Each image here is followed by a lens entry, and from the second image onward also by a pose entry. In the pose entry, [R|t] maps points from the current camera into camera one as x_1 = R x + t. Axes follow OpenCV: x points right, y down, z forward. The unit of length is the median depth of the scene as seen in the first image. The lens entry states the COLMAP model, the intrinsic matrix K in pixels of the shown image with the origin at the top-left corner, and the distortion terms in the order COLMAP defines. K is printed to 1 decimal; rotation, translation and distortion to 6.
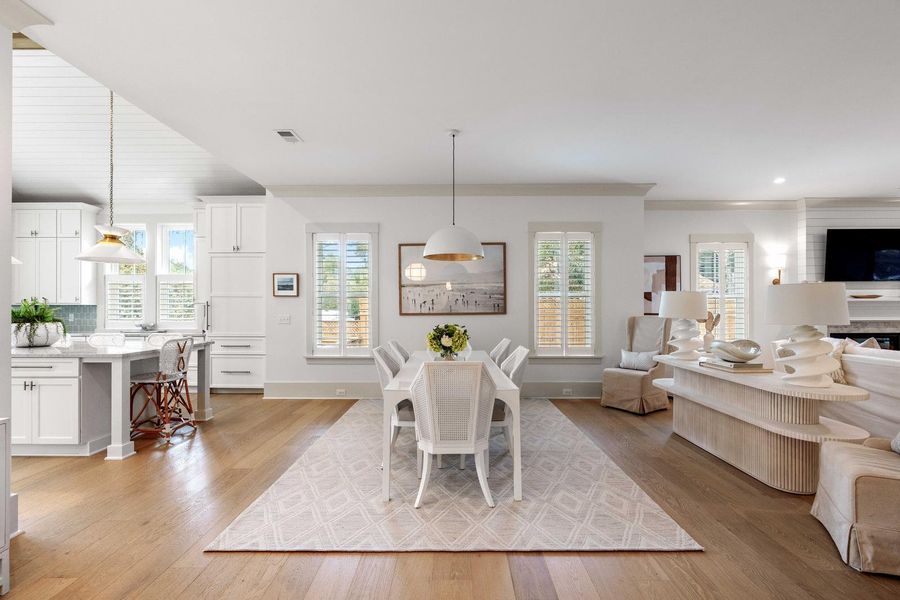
lens RADIAL K [[410.2, 0, 448.2], [0, 410.2, 307.4], [0, 0, 1]] dist [-0.000525, 0.000203]
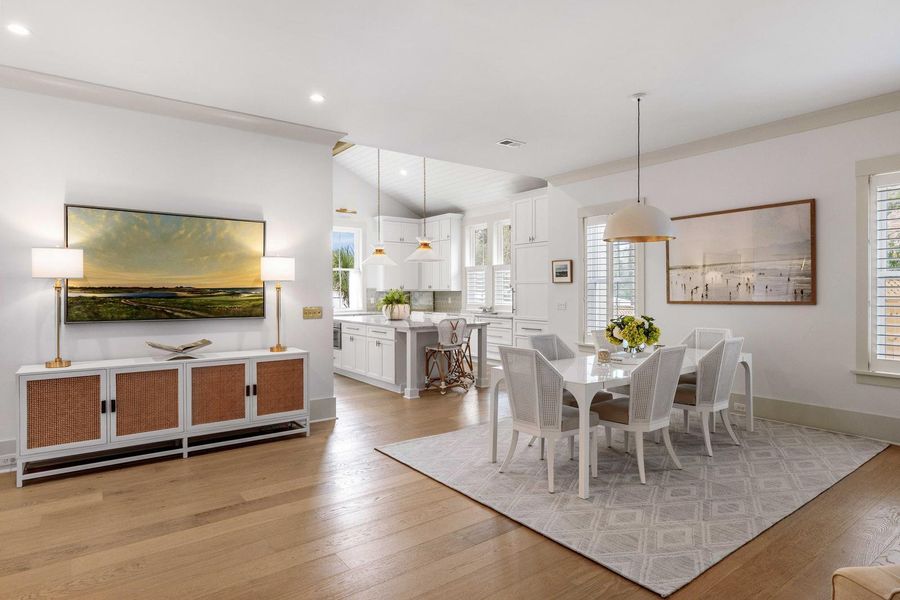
lens RADIAL K [[503.2, 0, 450.0], [0, 503.2, 300.0], [0, 0, 1]] dist [0.033679, 0.000148]
pose [[0.609263, 0.013115, -0.792860, 0.535586], [0.005290, 0.999774, 0.020603, -0.014362], [0.792951, -0.016747, 0.609055, 0.016534]]
